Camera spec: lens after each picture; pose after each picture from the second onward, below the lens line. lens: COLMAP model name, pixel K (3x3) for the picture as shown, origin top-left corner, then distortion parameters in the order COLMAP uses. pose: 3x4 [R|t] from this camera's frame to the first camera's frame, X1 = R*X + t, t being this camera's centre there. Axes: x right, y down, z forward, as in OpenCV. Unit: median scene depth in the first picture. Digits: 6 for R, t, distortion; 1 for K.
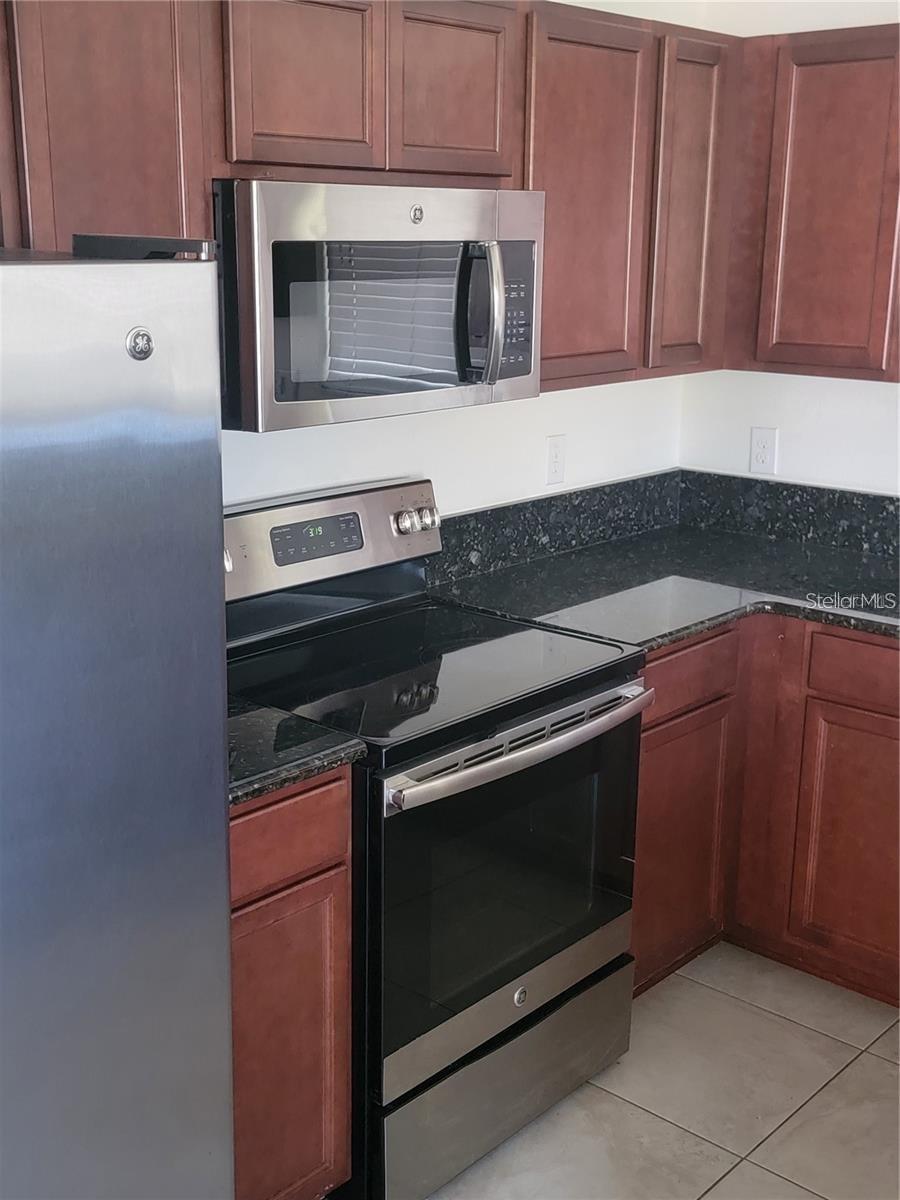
lens RADIAL K [[1418.9, 0, 450.0], [0, 1418.9, 600.0], [0, 0, 1]] dist [0.100997, -0.069487]
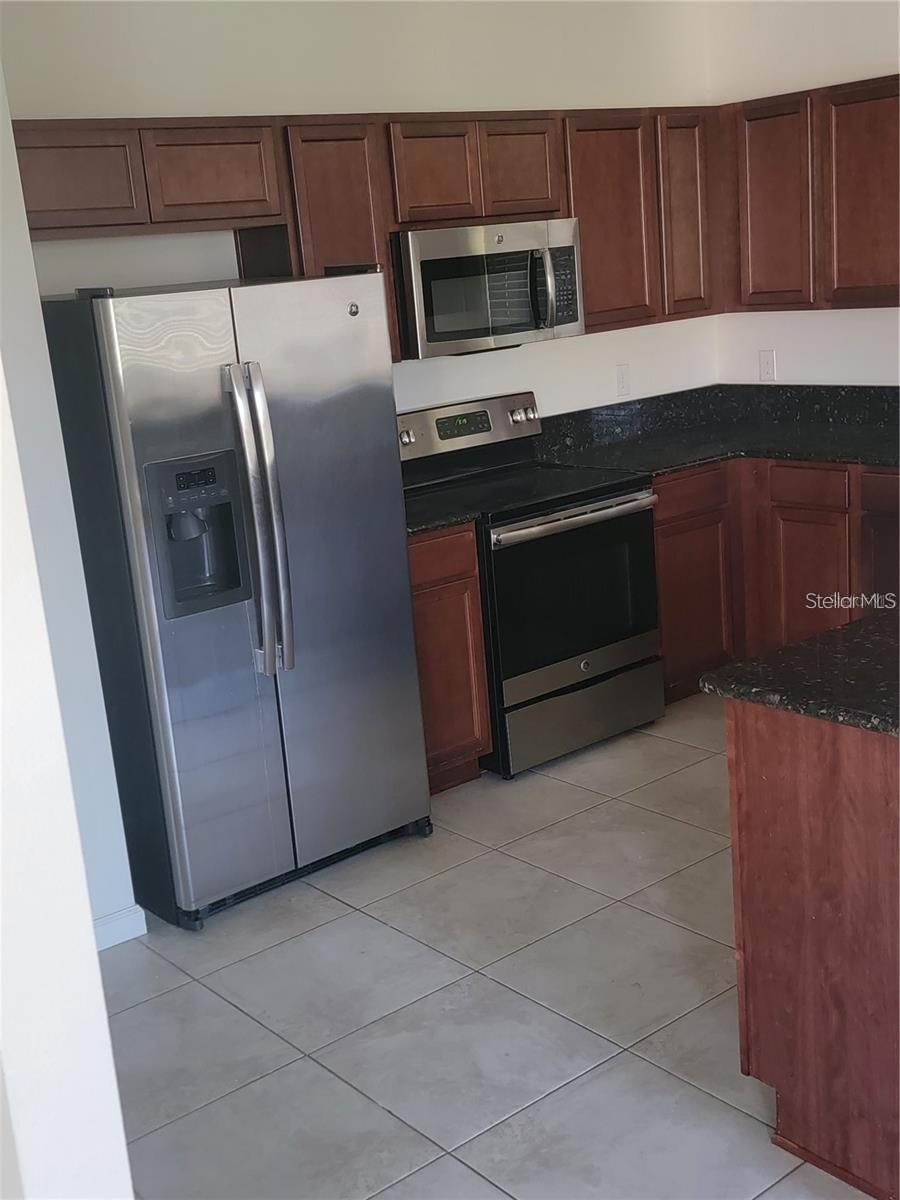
lens RADIAL K [[1418.9, 0, 450.0], [0, 1418.9, 600.0], [0, 0, 1]] dist [0.100997, -0.069487]
pose [[0.982944, -0.054485, -0.175651, 0.191535], [0.053149, 0.998511, -0.012306, 0.197242], [0.176060, 0.002761, 0.984376, -0.755224]]
